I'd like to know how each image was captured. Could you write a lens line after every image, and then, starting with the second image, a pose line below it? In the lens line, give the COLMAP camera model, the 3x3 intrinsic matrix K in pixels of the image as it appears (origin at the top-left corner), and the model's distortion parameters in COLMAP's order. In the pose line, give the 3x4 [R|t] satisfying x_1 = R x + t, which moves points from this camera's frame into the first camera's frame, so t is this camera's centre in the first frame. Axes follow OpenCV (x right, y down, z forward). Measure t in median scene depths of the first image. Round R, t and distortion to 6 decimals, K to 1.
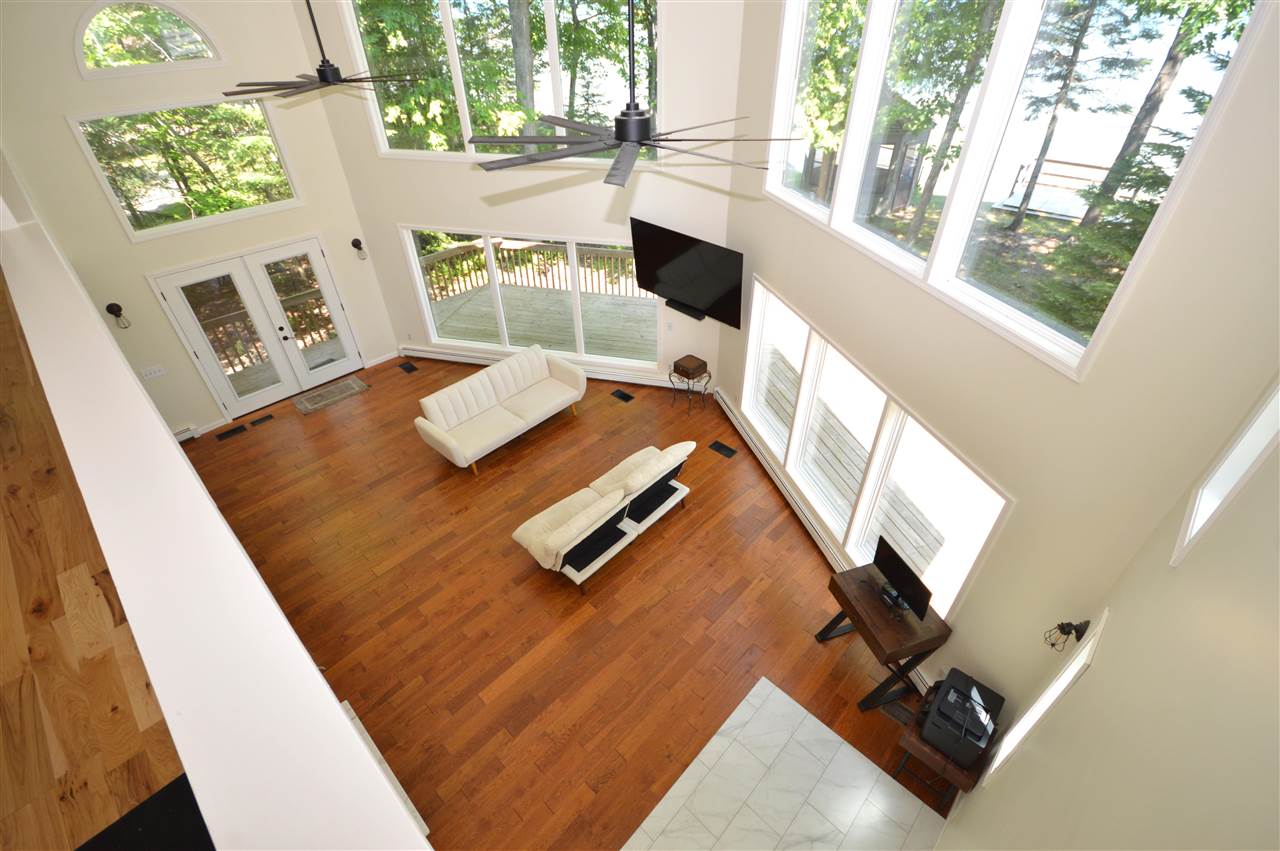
lens RADIAL K [[571.4, 0, 641.1], [0, 571.4, 424.3], [0, 0, 1]] dist [0.000906, -0.005573]
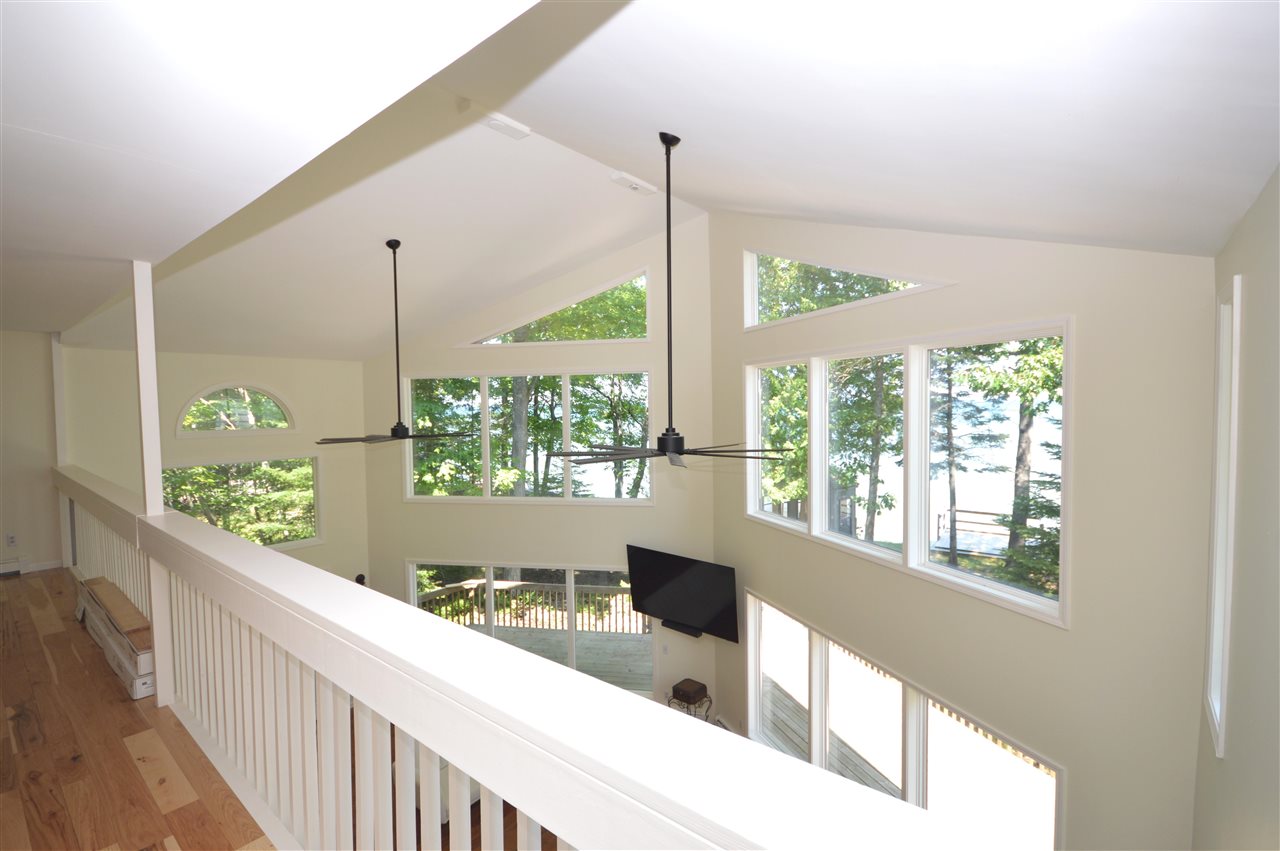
lens RADIAL K [[571.4, 0, 638.9], [0, 571.4, 421.6], [0, 0, 1]] dist [0.000906, -0.005573]
pose [[0.997136, -0.004608, 0.075489, -0.064268], [0.047450, 0.815368, -0.576995, 0.074186], [-0.058893, 0.578925, 0.813251, -0.046113]]
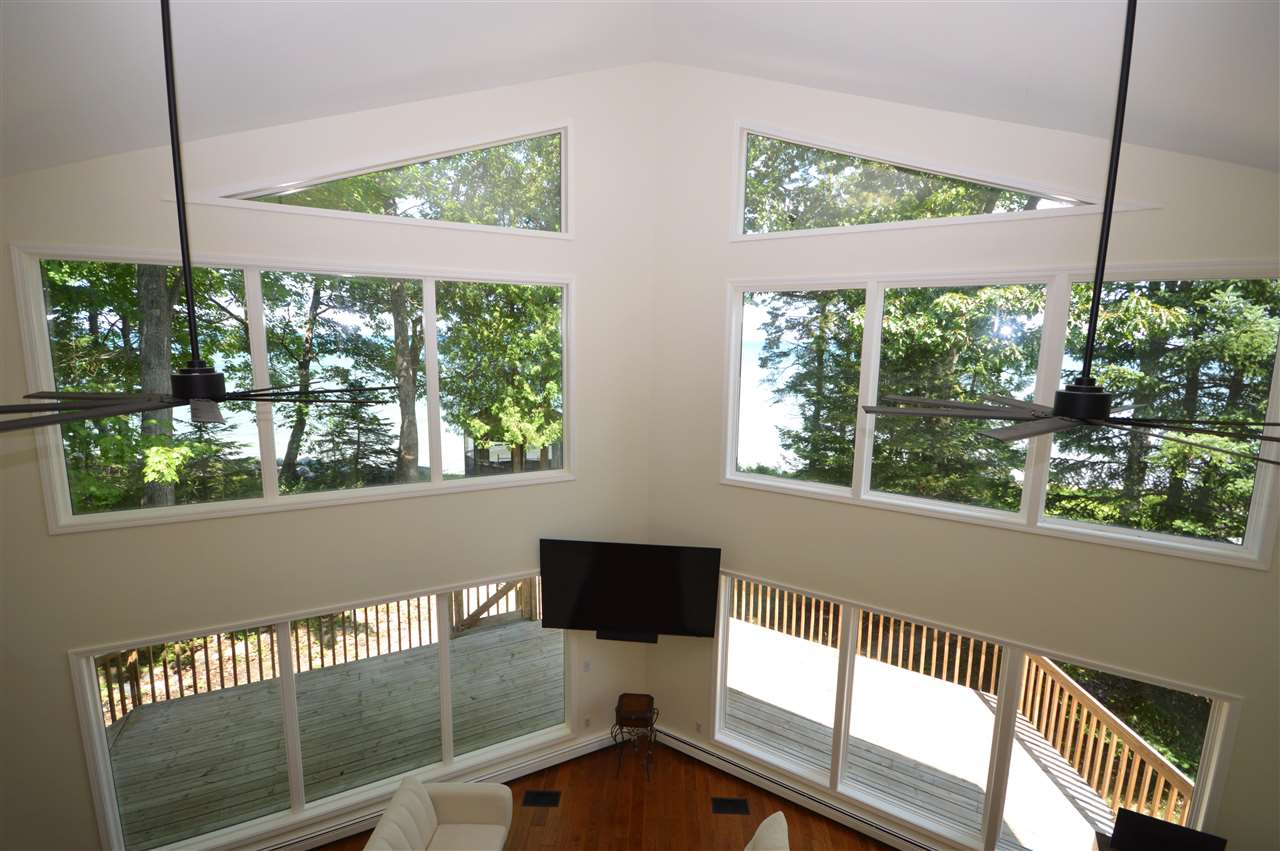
lens RADIAL K [[571.4, 0, 639.1], [0, 571.4, 420.3], [0, 0, 1]] dist [0.000906, -0.005573]
pose [[0.746615, -0.069026, 0.661666, -0.344028], [0.379439, 0.861143, -0.338317, -0.155380], [-0.546436, 0.503655, 0.669133, 0.269475]]
